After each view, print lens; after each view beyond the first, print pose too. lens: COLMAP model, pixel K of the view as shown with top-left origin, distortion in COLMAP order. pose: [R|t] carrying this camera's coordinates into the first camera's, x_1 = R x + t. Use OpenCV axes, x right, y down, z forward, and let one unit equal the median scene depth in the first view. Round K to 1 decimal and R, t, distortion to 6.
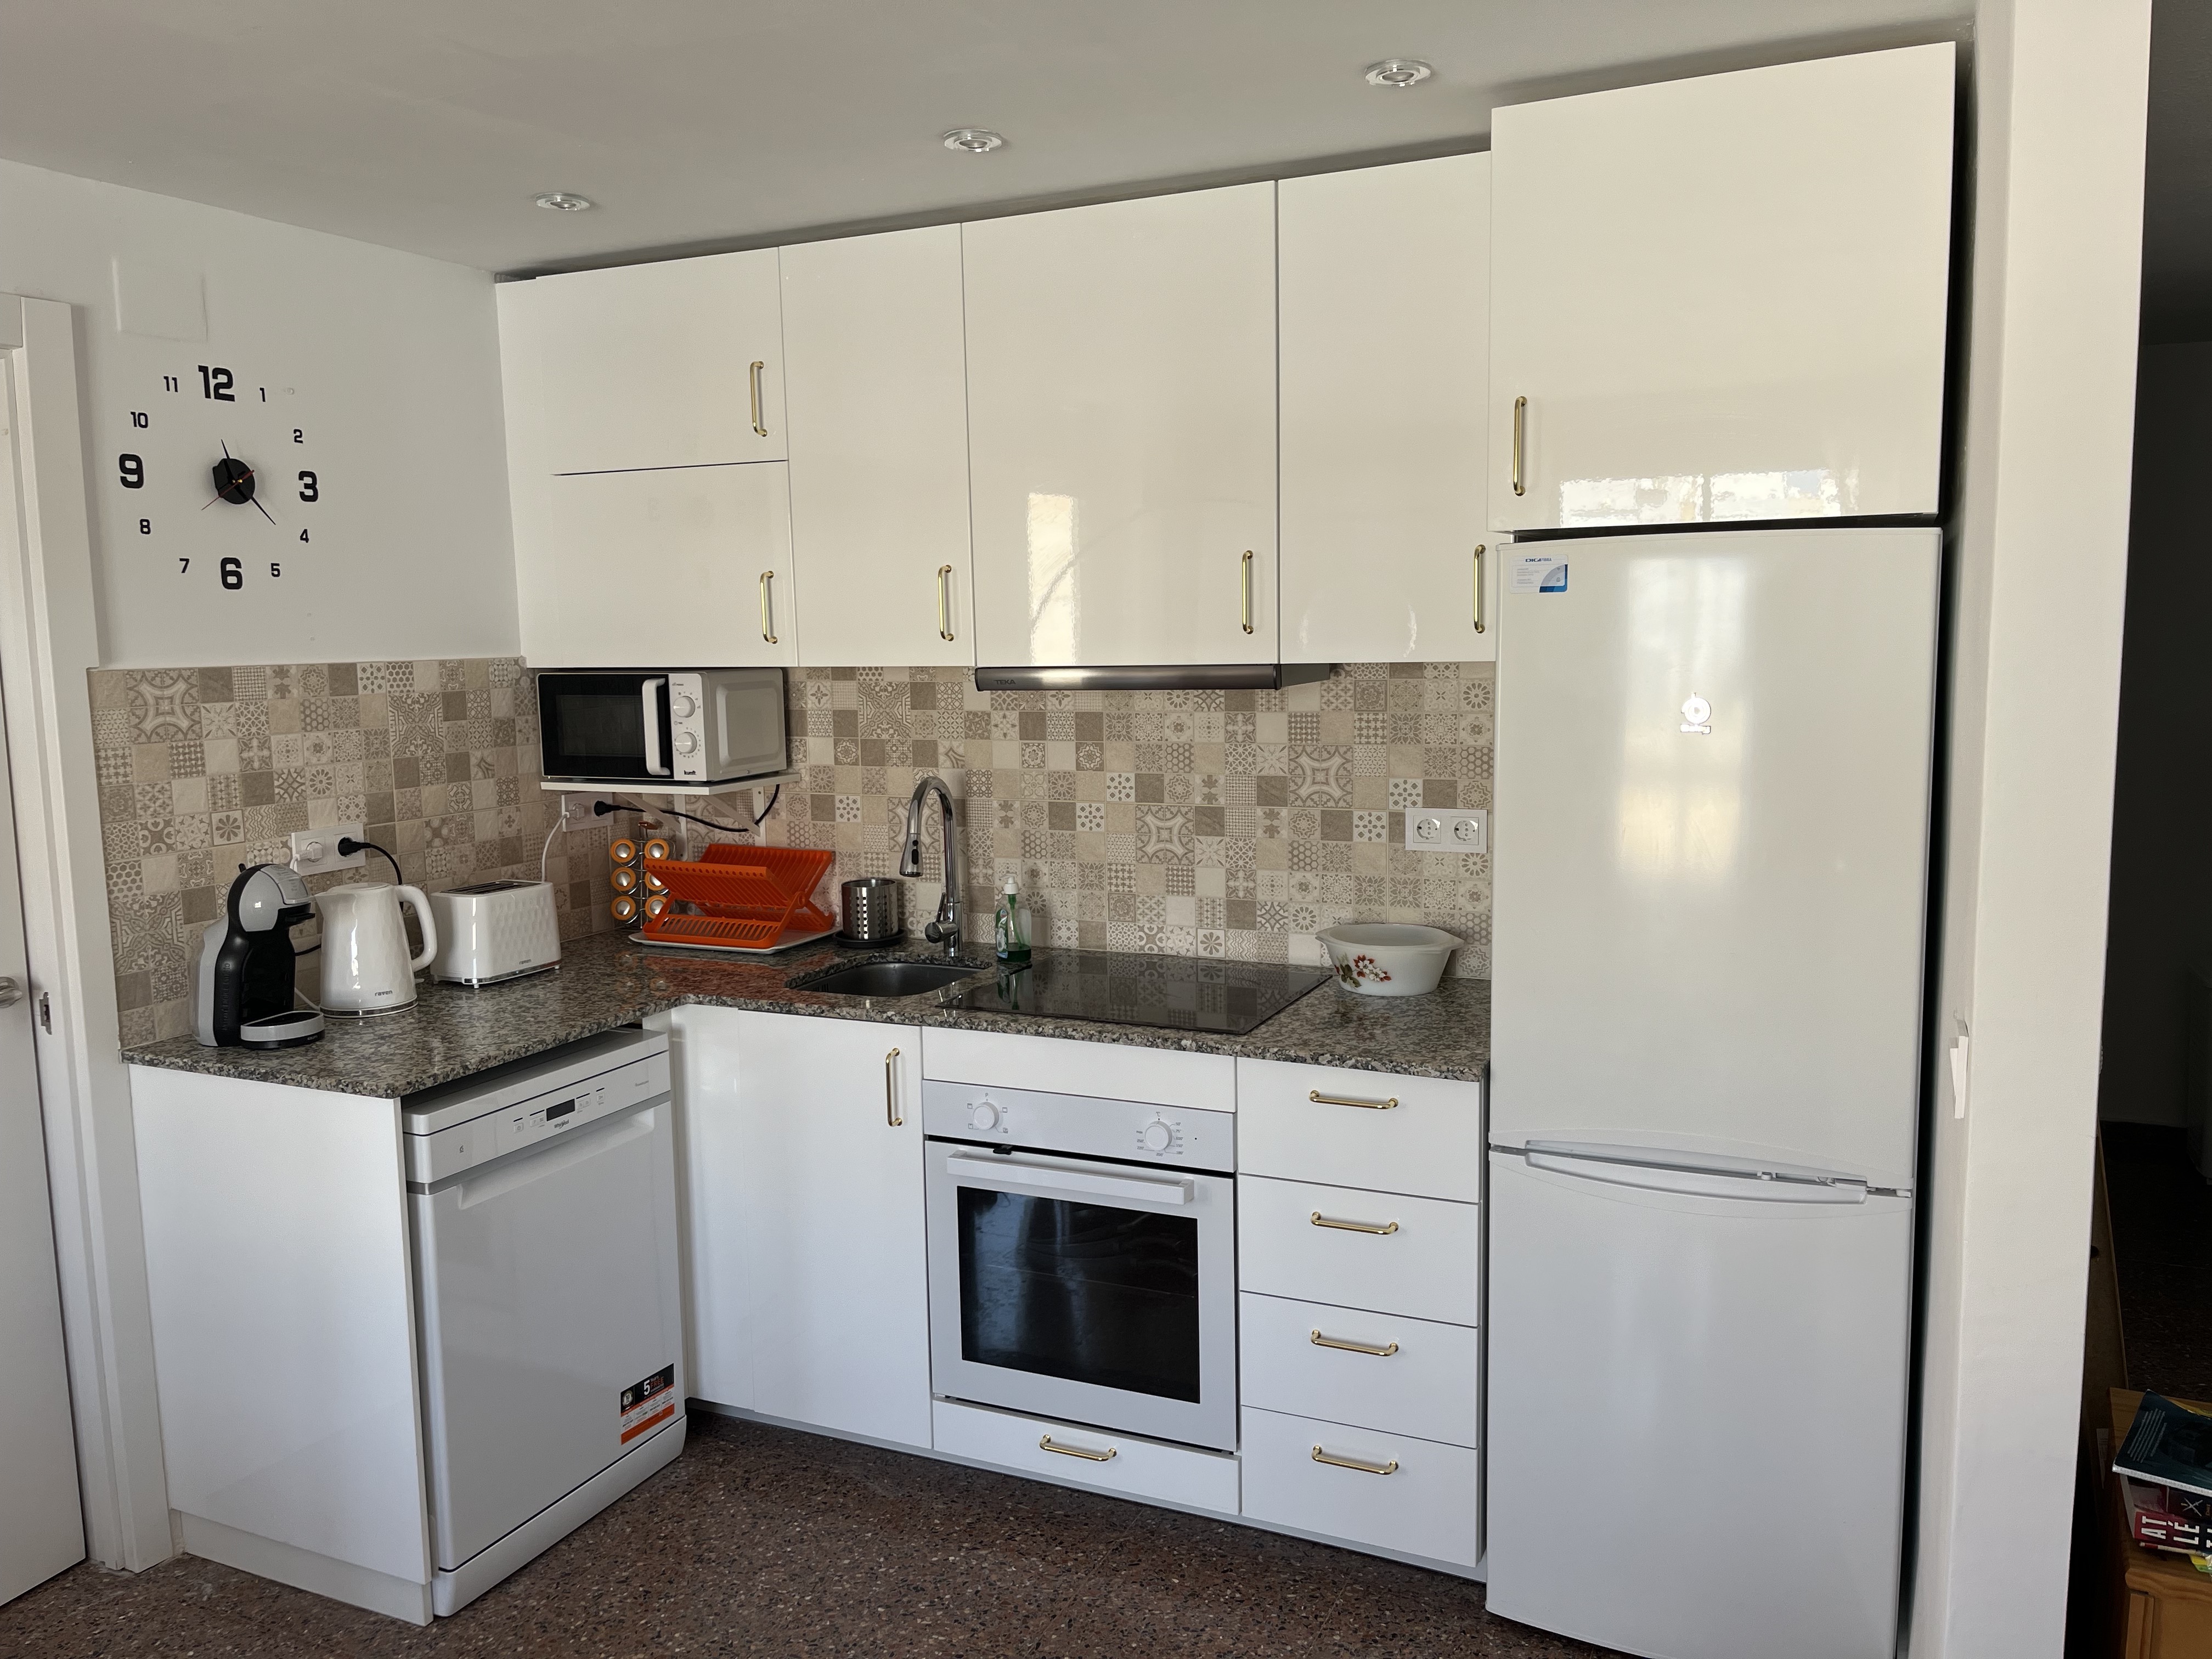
lens RADIAL K [[1663.6, 0, 1097.7], [0, 1663.6, 834.5], [0, 0, 1]] dist [0.061060, -0.087194]
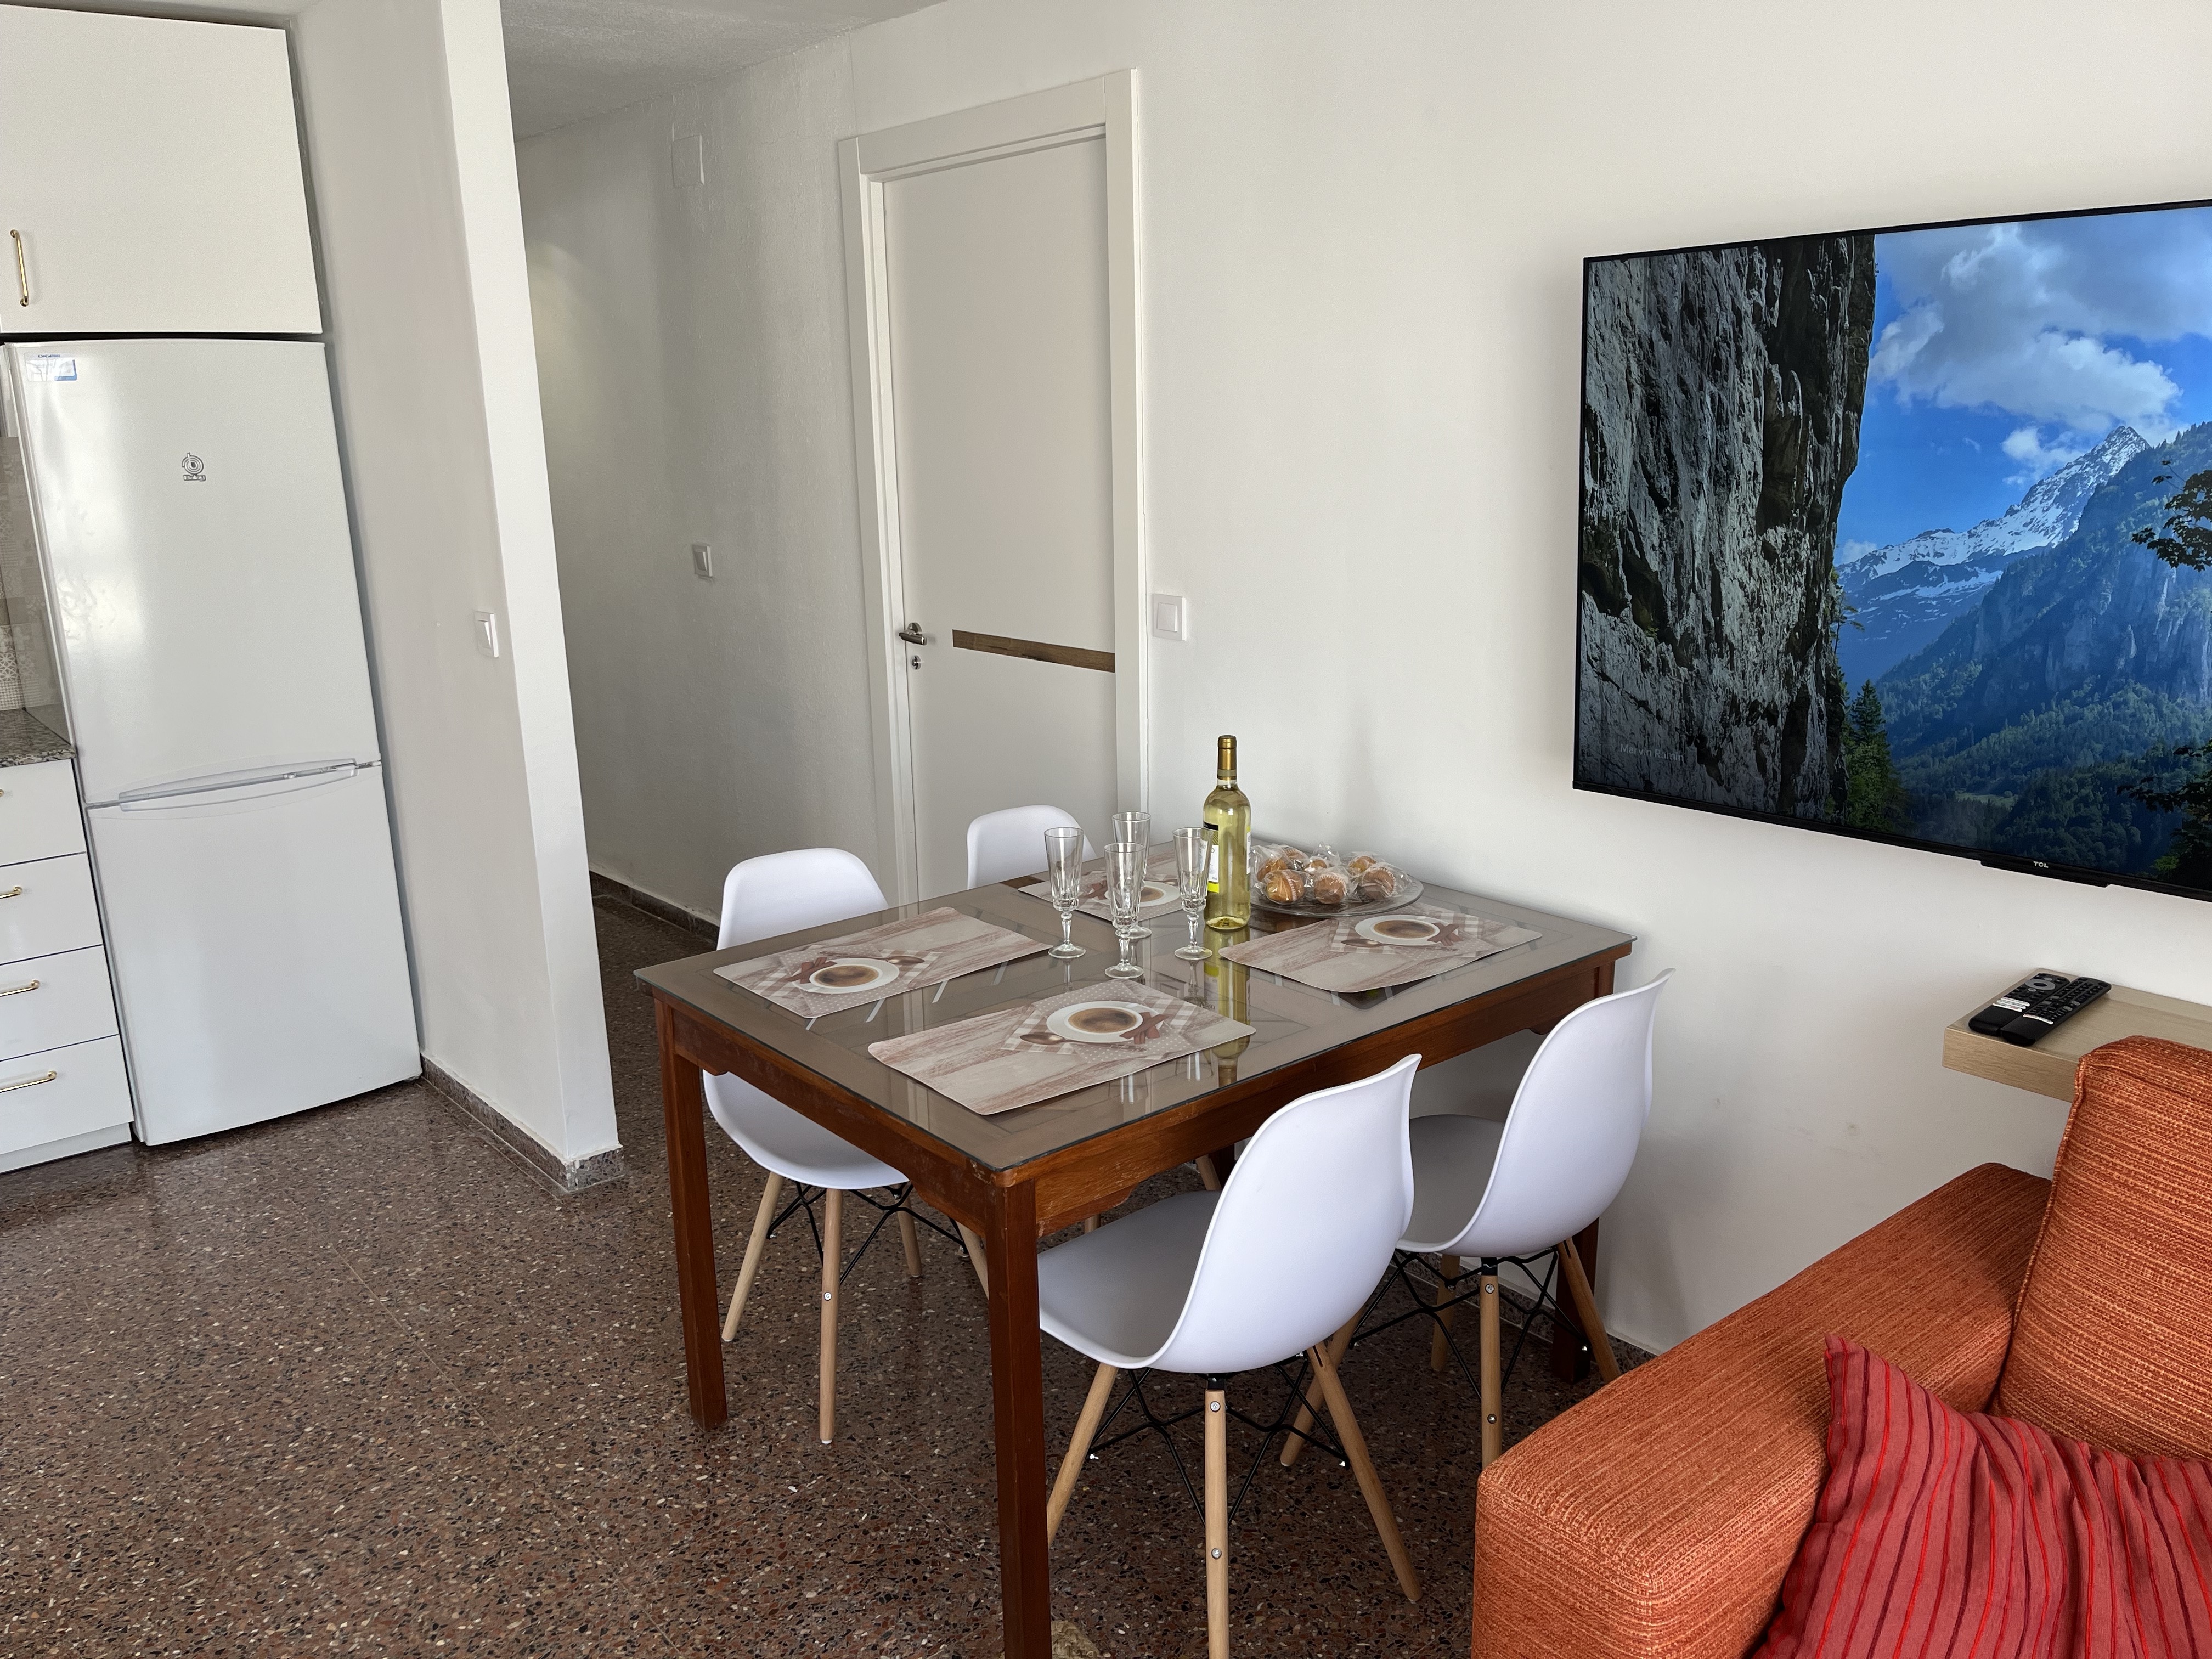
lens RADIAL K [[1663.6, 0, 1083.1], [0, 1663.6, 820.3], [0, 0, 1]] dist [0.061060, -0.087194]
pose [[0.431799, -0.212642, 0.876546, -0.506105], [0.125760, 0.976514, 0.174942, 0.053012], [-0.893159, 0.034695, 0.448400, -0.258555]]
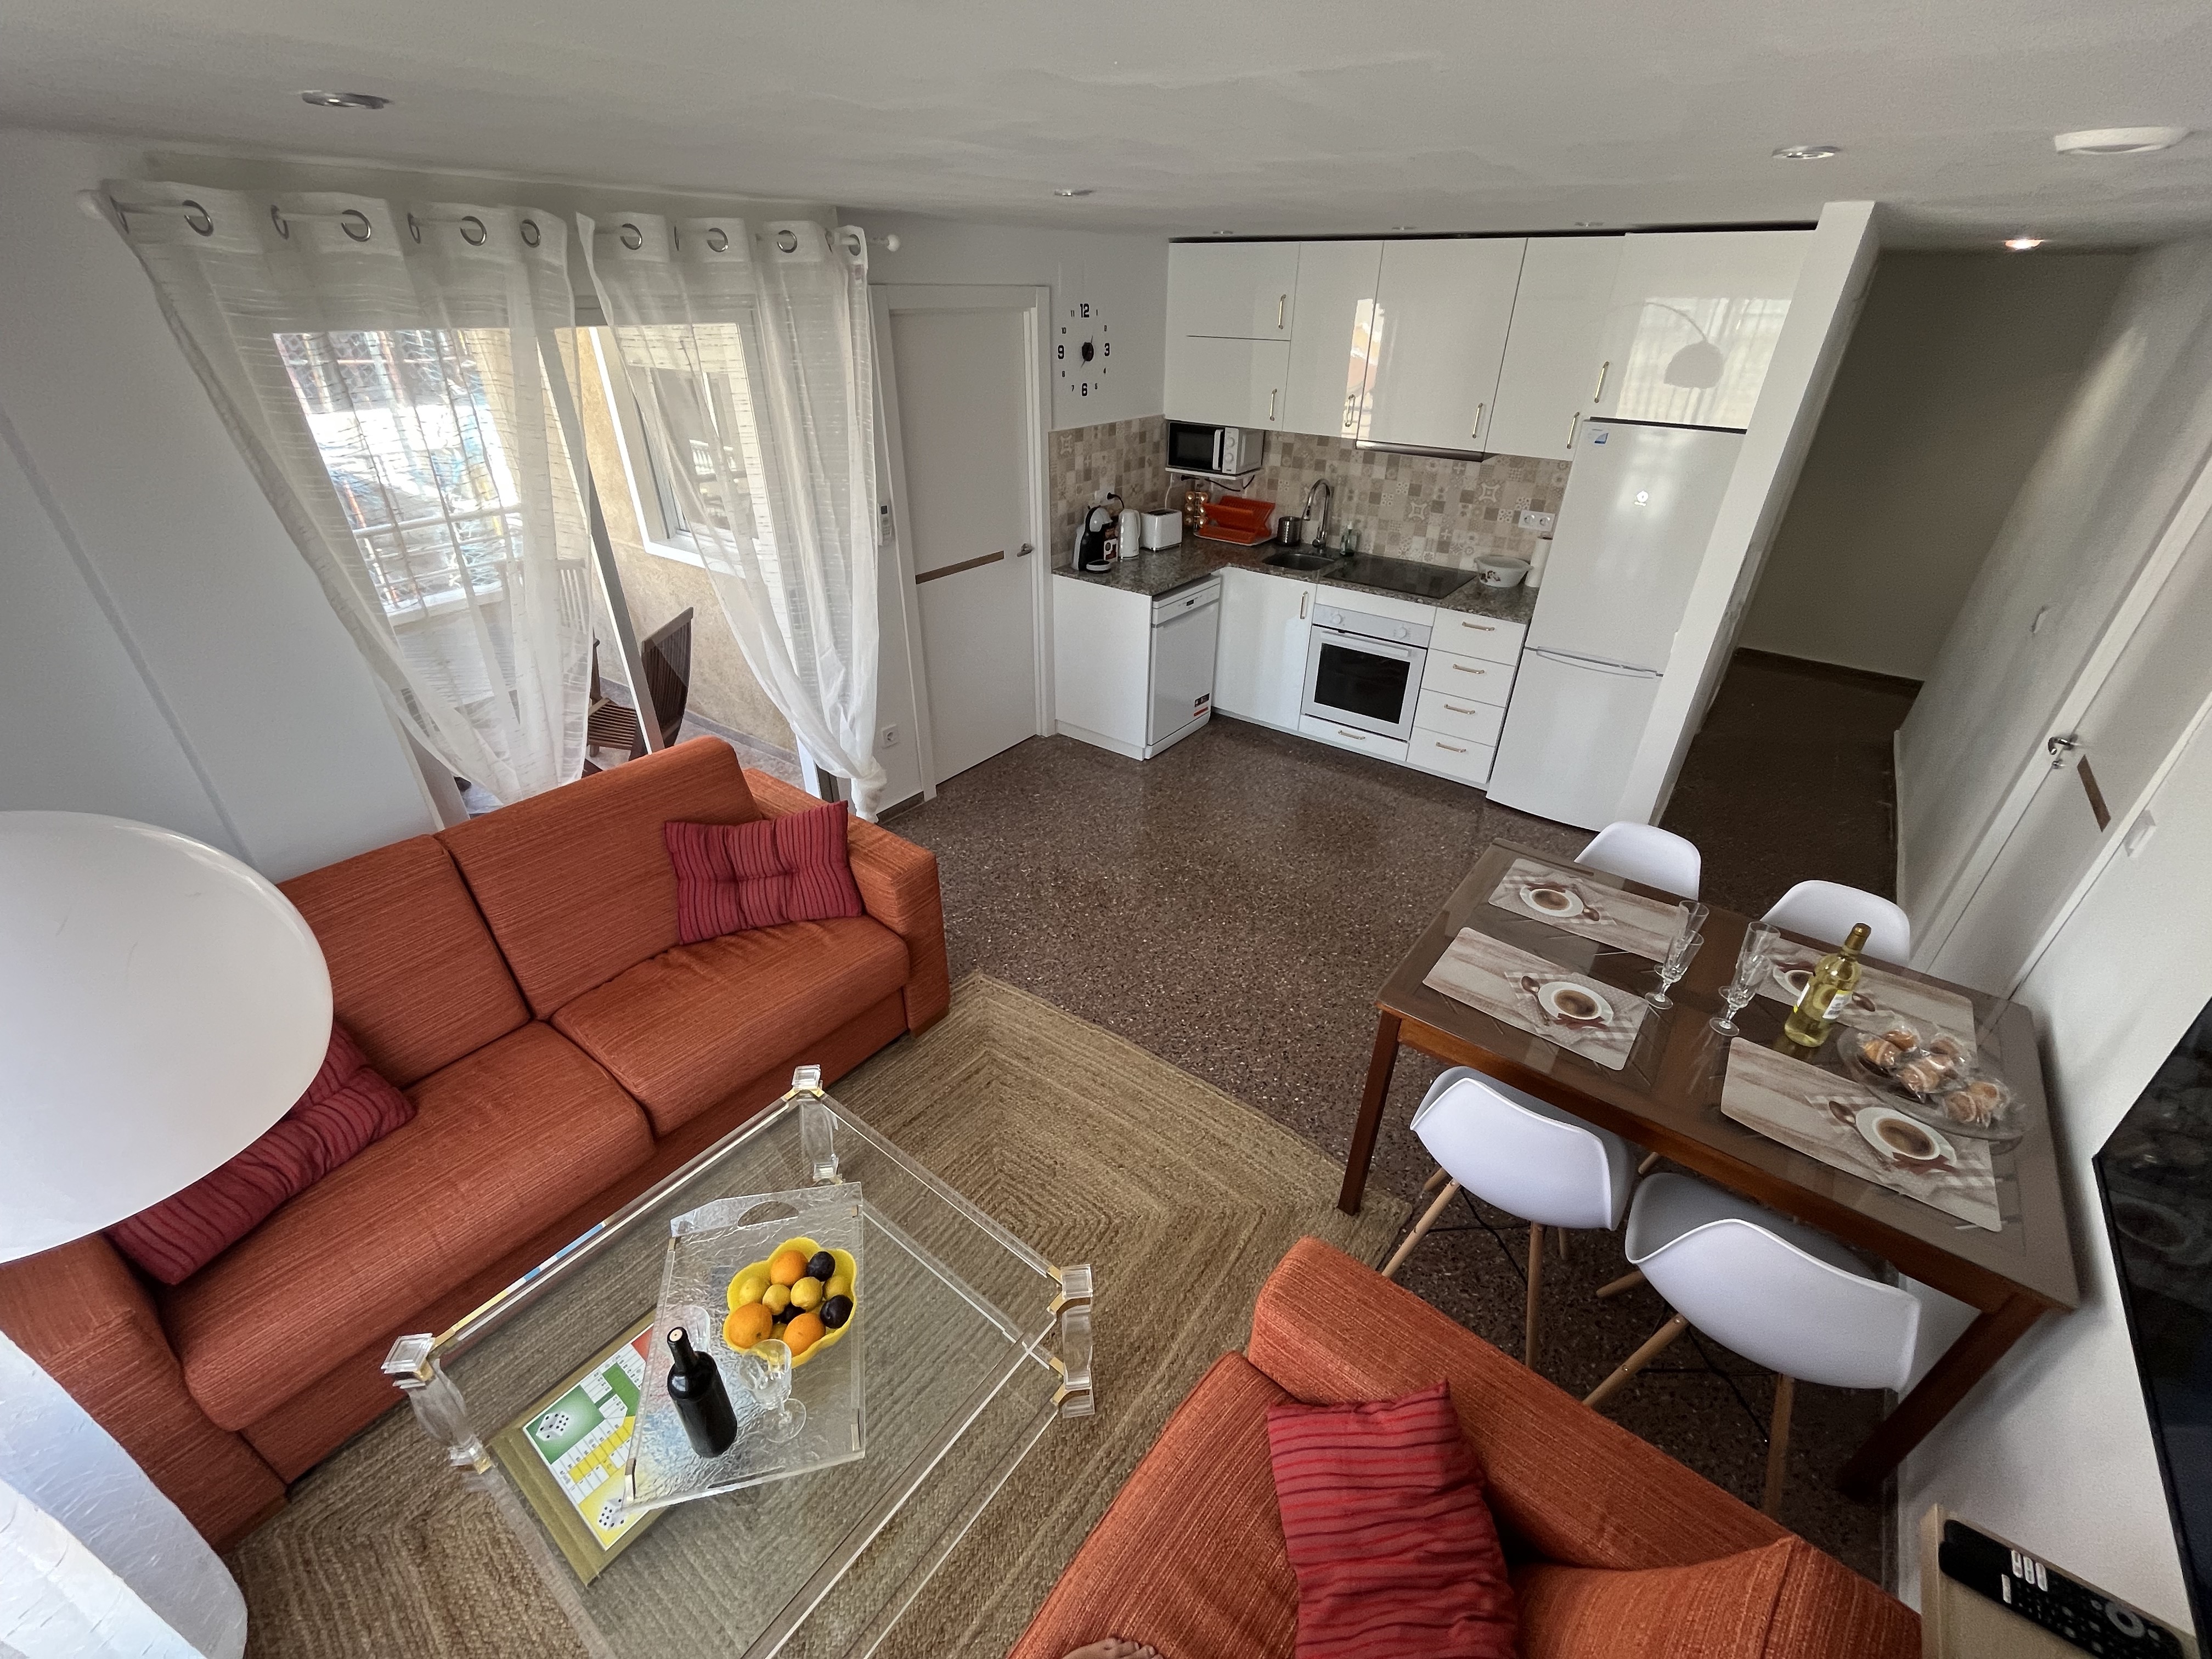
lens RADIAL K [[901.9, 0, 1110.3], [0, 901.9, 831.0], [0, 0, 1]] dist [-0.001152, -0.000079]
pose [[0.977013, 0.133388, -0.166293, -0.135167], [-0.054554, 0.910525, 0.409839, -0.102291], [0.206082, -0.391346, 0.896872, -0.552930]]
